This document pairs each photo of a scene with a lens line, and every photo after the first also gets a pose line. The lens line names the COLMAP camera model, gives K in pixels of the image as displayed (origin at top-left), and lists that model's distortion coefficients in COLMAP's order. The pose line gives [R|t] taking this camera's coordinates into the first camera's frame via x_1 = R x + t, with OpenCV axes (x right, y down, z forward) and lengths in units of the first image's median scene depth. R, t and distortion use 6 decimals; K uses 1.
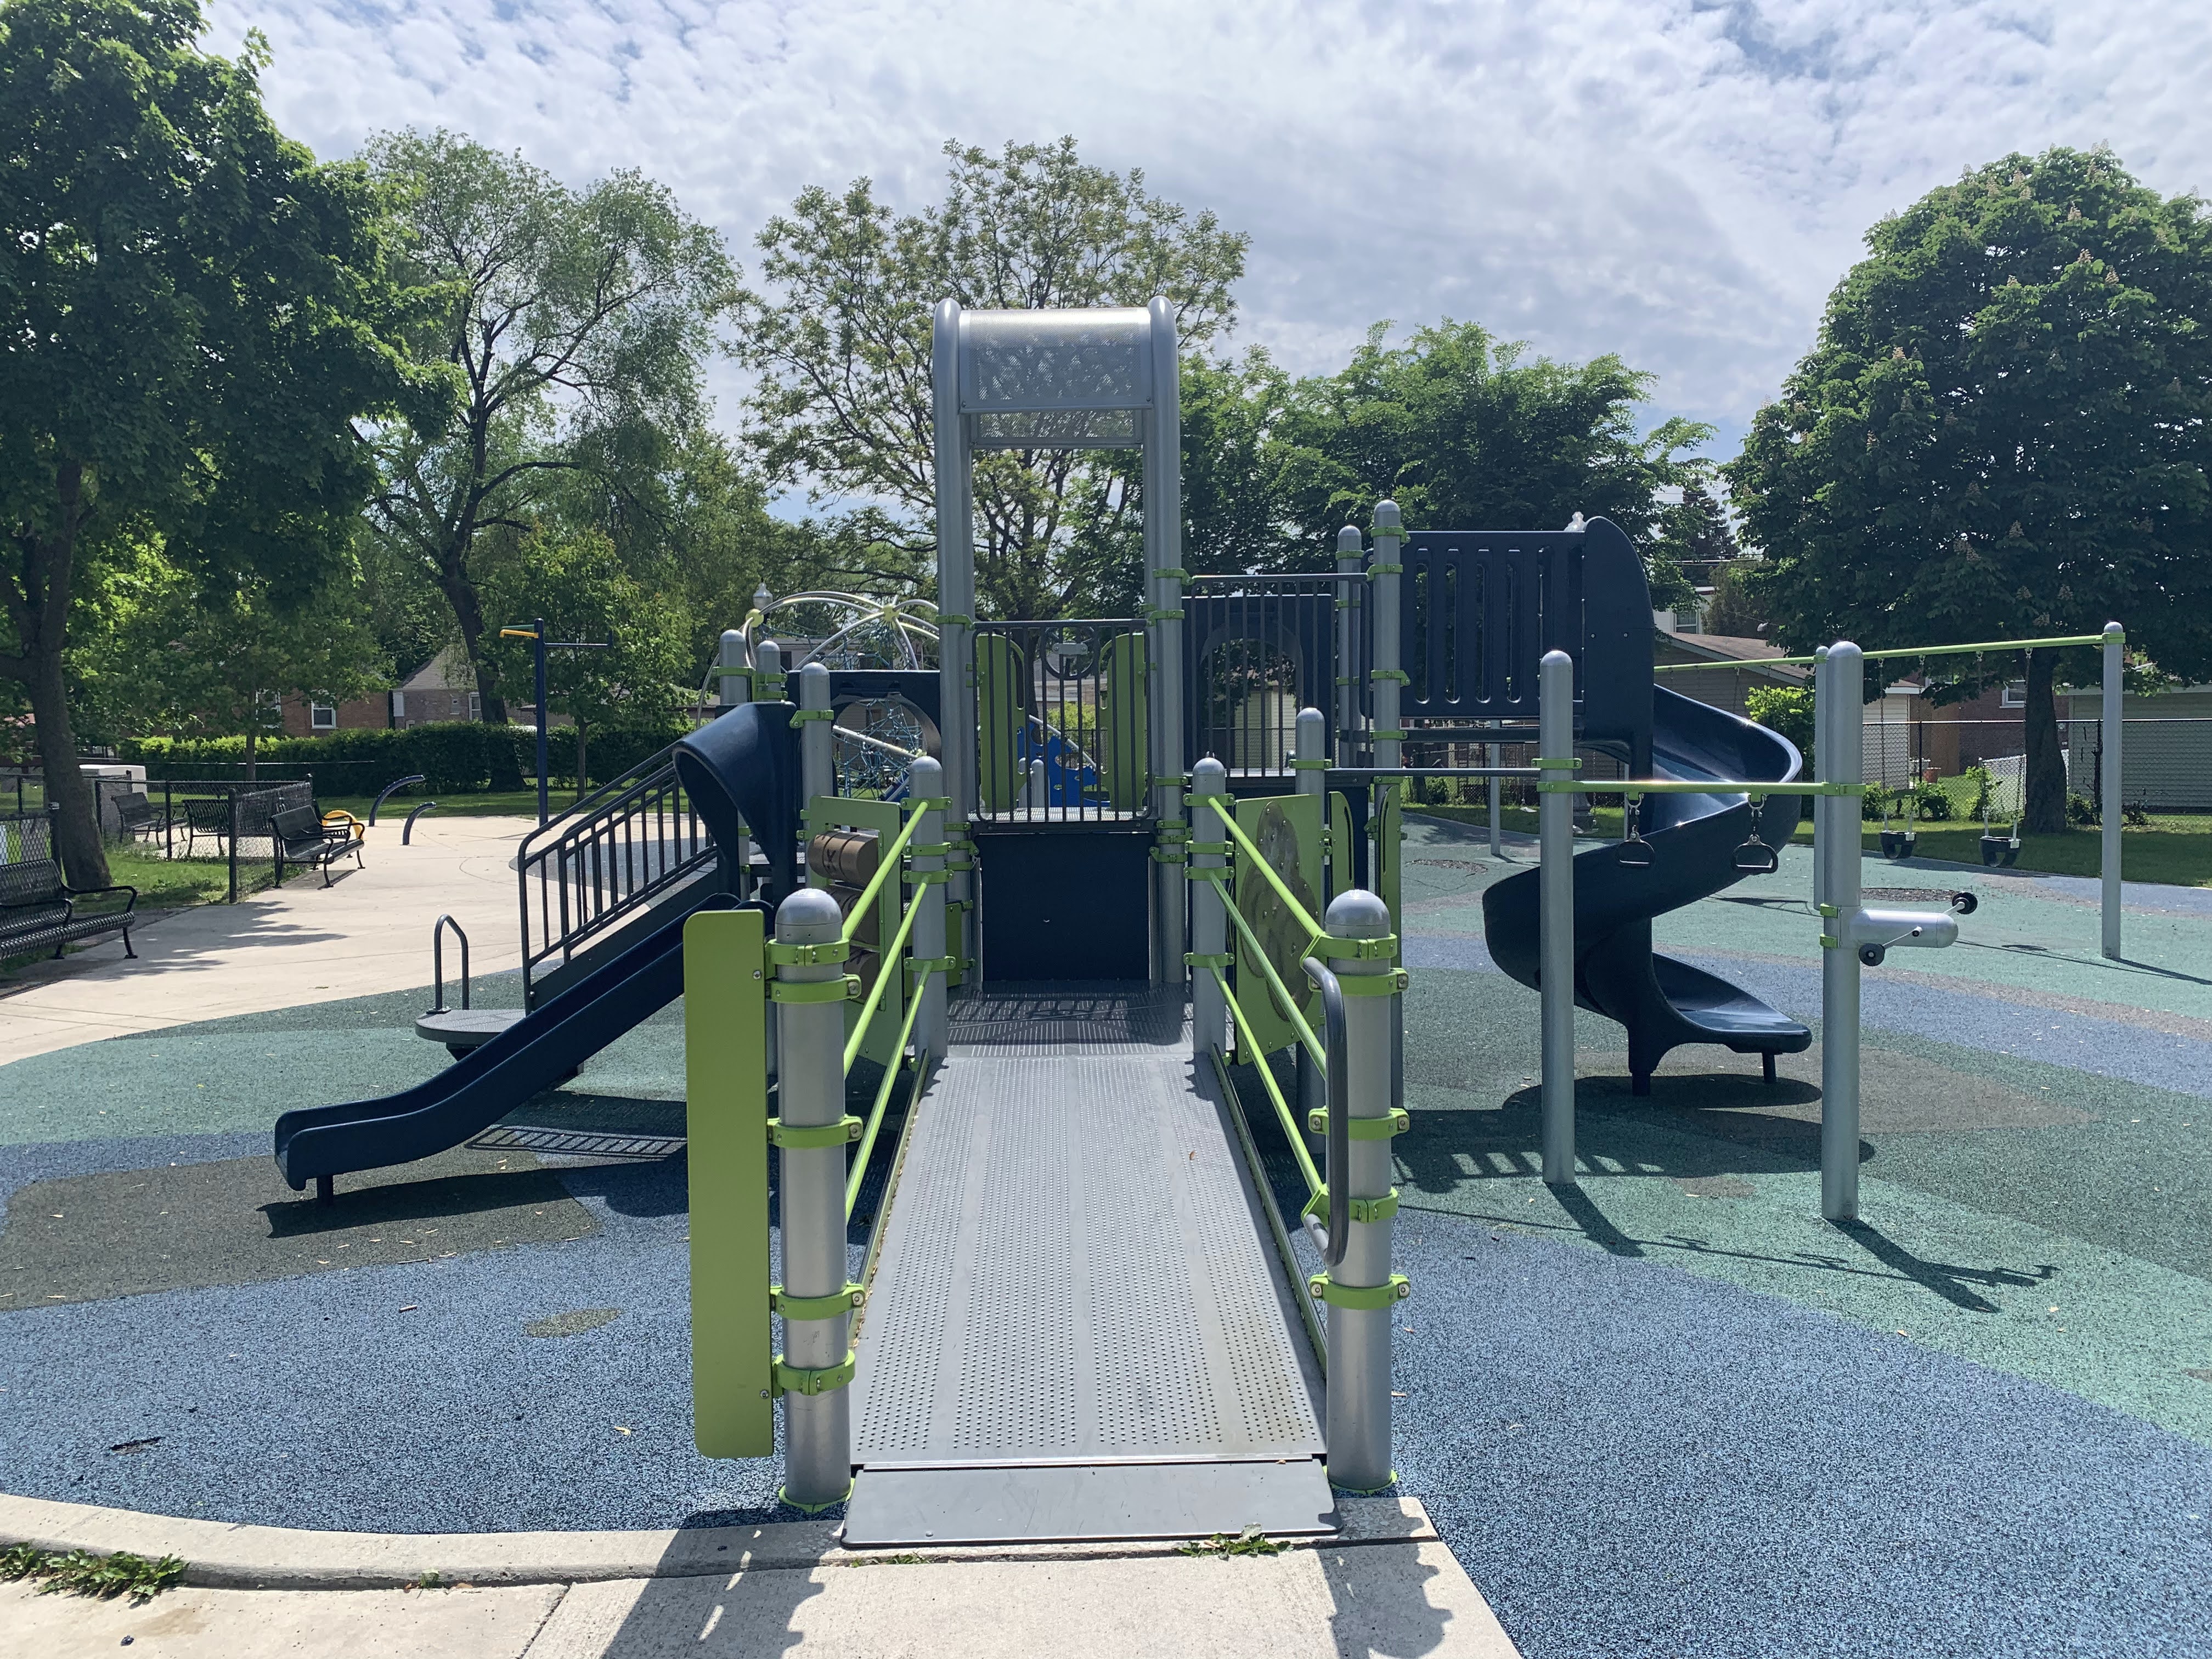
lens RADIAL K [[1714.3, 0, 1106.0], [0, 1714.3, 829.5], [0, 0, 1]] dist [0.014821, -0.008812]
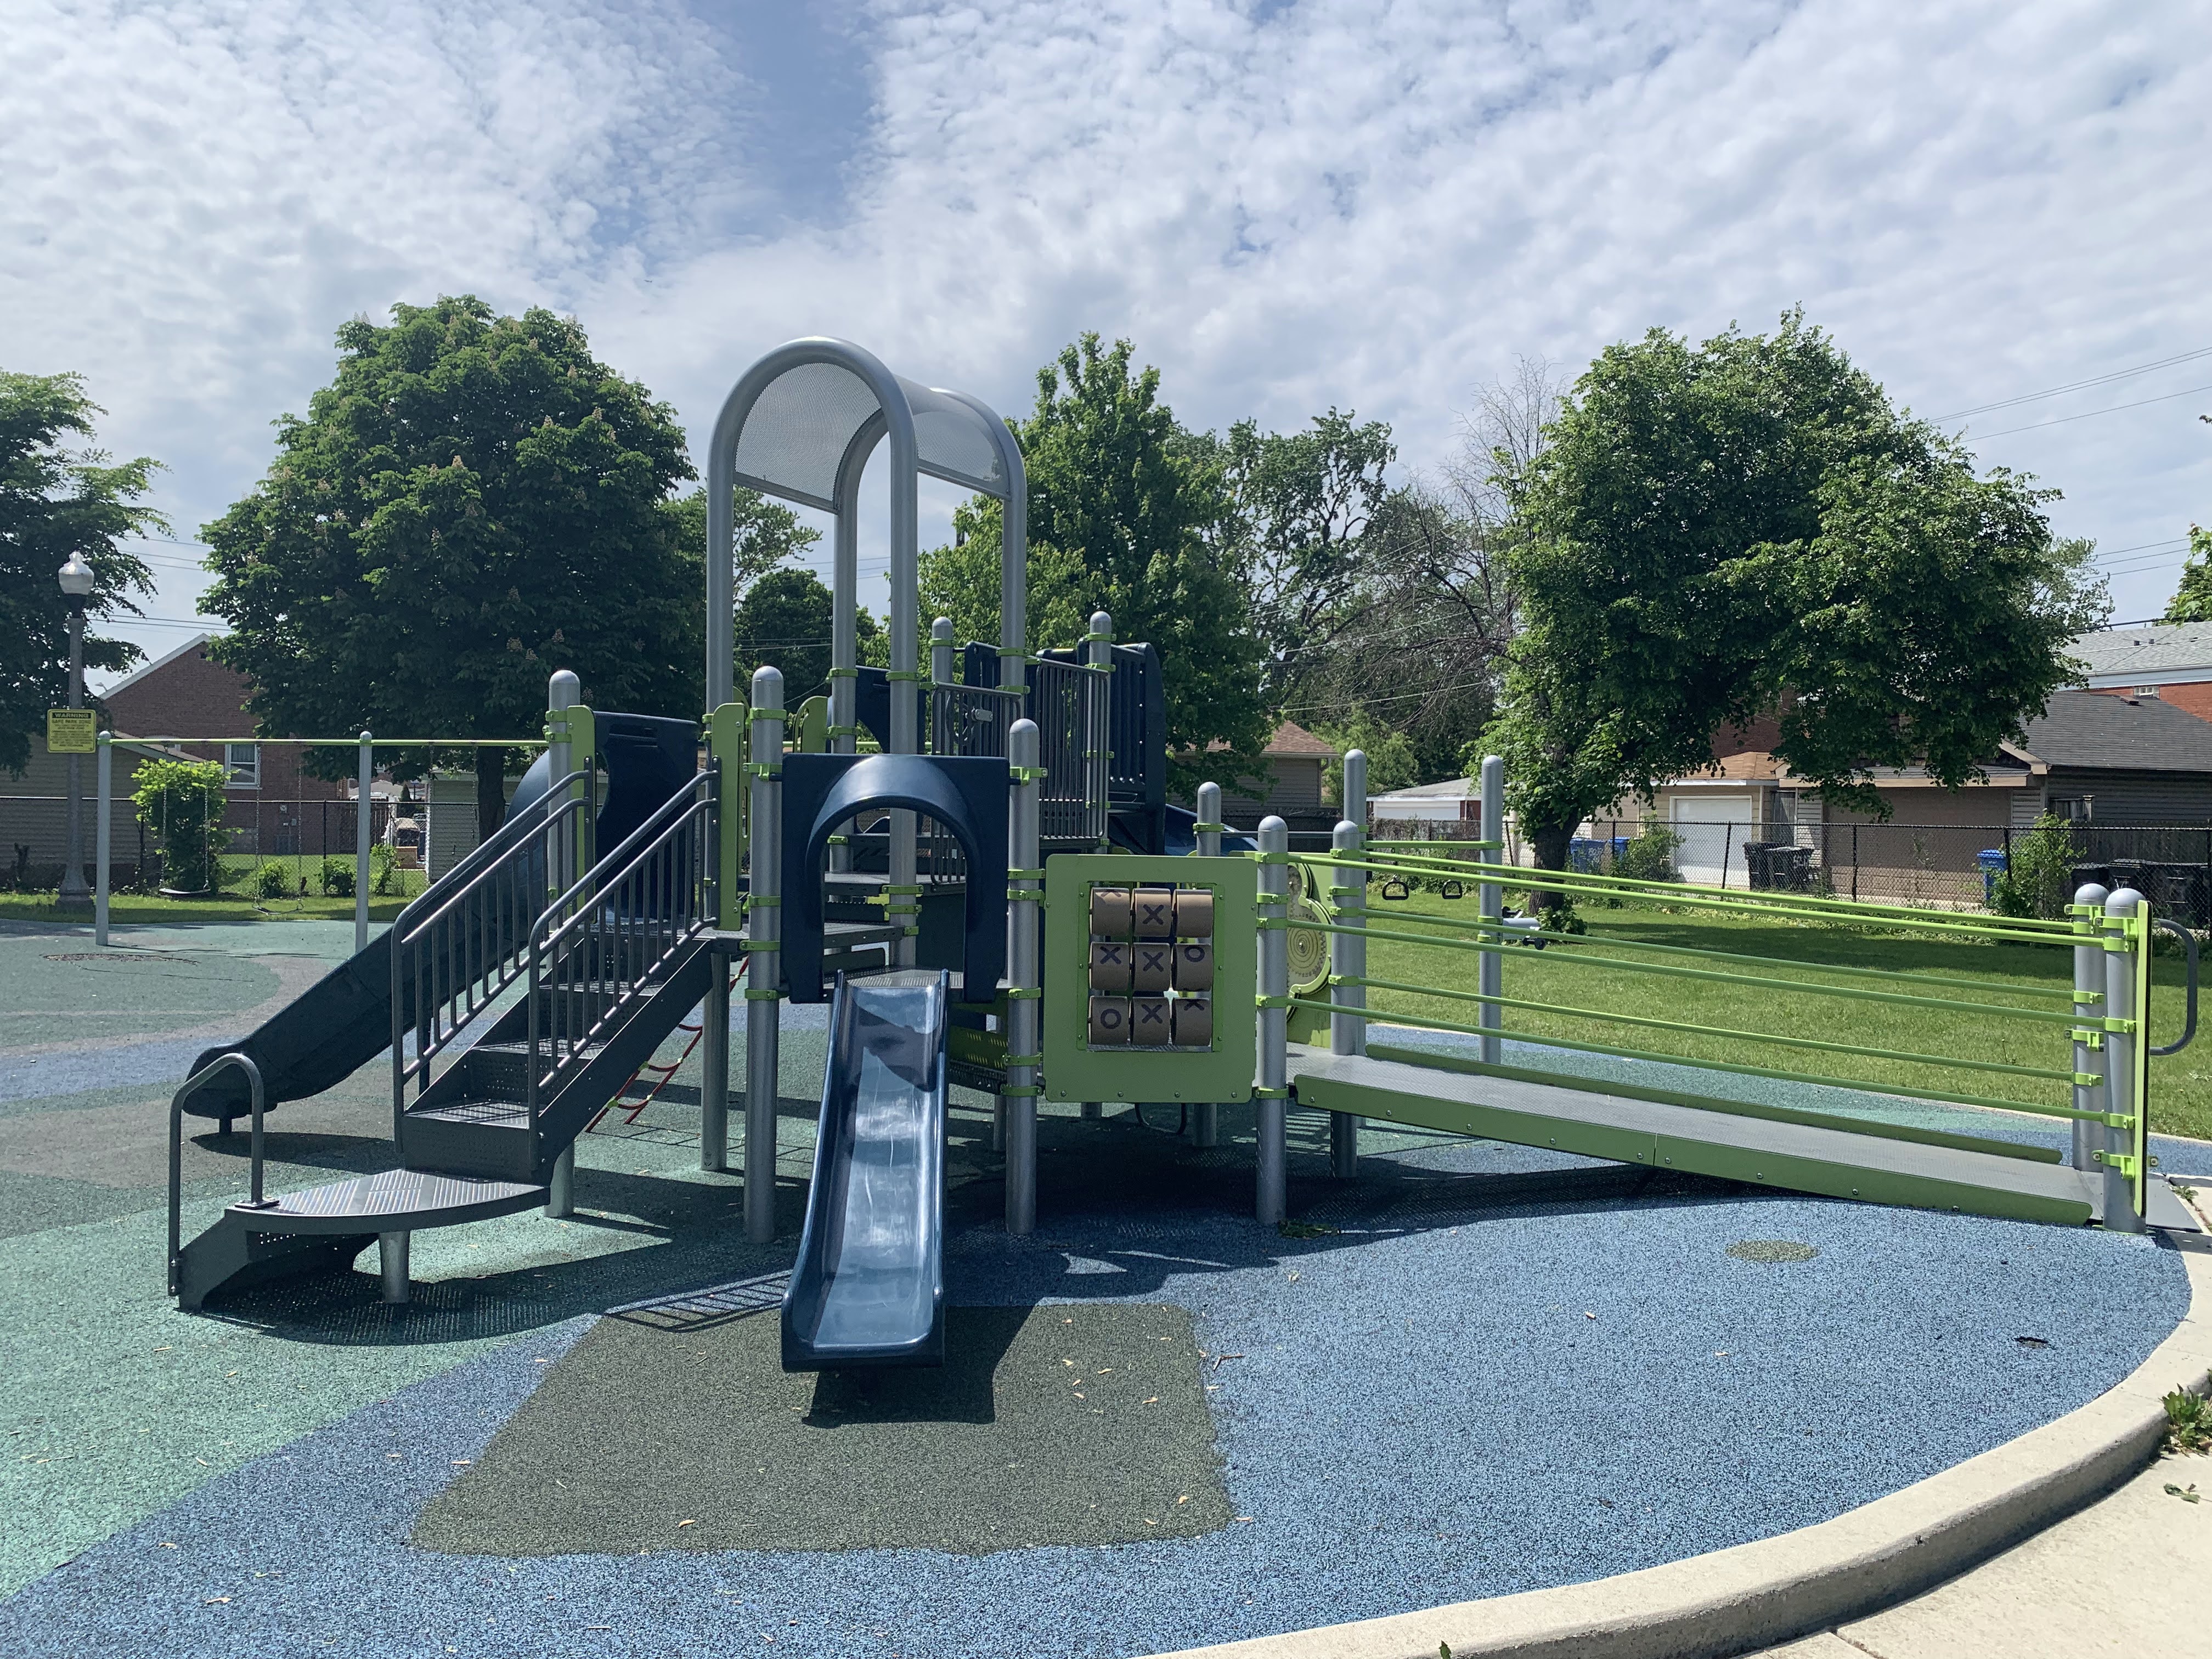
lens RADIAL K [[1714.3, 0, 1106.0], [0, 1714.3, 829.5], [0, 0, 1]] dist [0.014821, -0.008812]
pose [[0.444169, 0.006318, 0.895921, -0.303810], [0.037692, 0.998958, -0.025731, -0.002253], [-0.895150, 0.045198, 0.443468, 0.155901]]
